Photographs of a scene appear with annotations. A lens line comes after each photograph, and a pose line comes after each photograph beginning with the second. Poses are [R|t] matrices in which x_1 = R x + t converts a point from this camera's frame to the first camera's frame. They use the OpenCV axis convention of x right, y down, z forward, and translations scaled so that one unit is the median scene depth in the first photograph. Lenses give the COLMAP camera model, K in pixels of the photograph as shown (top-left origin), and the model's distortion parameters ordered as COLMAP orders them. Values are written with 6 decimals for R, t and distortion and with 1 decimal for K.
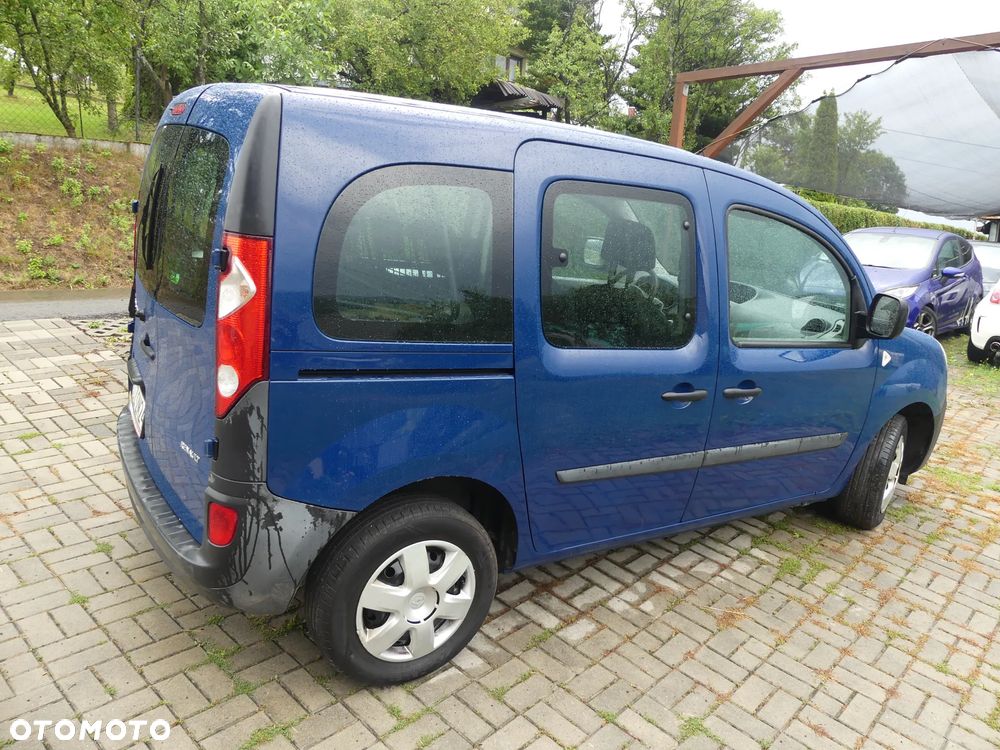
lens RADIAL K [[755.3, 0, 513.1], [0, 755.3, 367.5], [0, 0, 1]] dist [-0.038782, 0.030098]
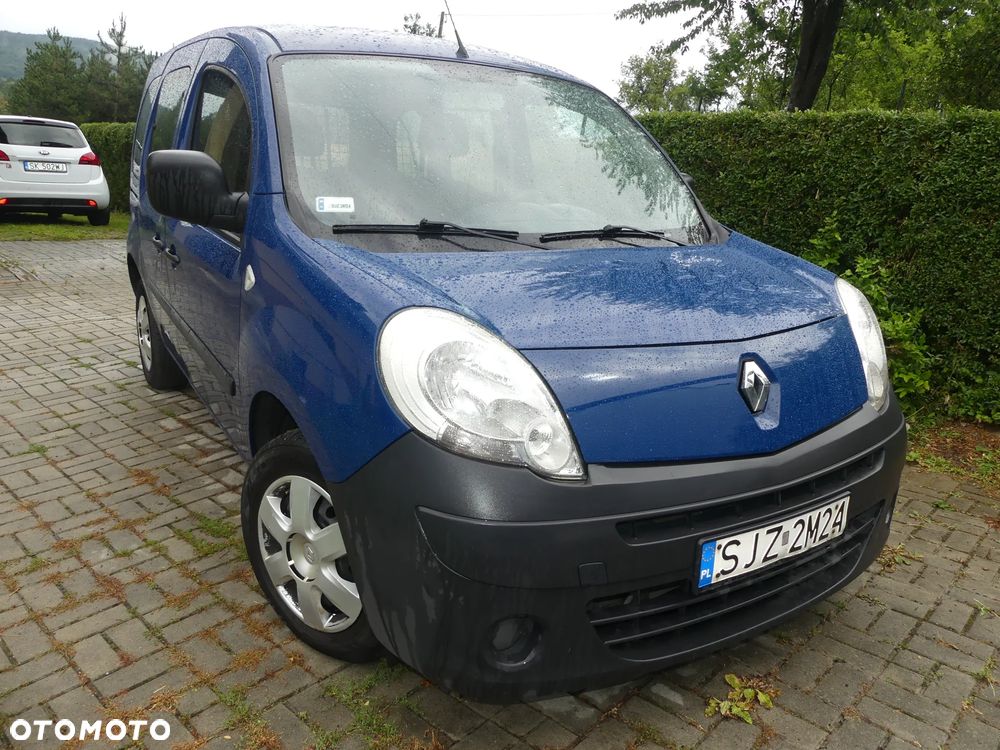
lens RADIAL K [[748.5, 0, 507.8], [0, 748.5, 366.1], [0, 0, 1]] dist [-0.038080, 0.038985]
pose [[-0.013409, 0.161845, -0.986725, 1.331841], [-0.297017, 0.941628, 0.158484, -0.122535], [0.954778, 0.295199, 0.035444, 1.479485]]
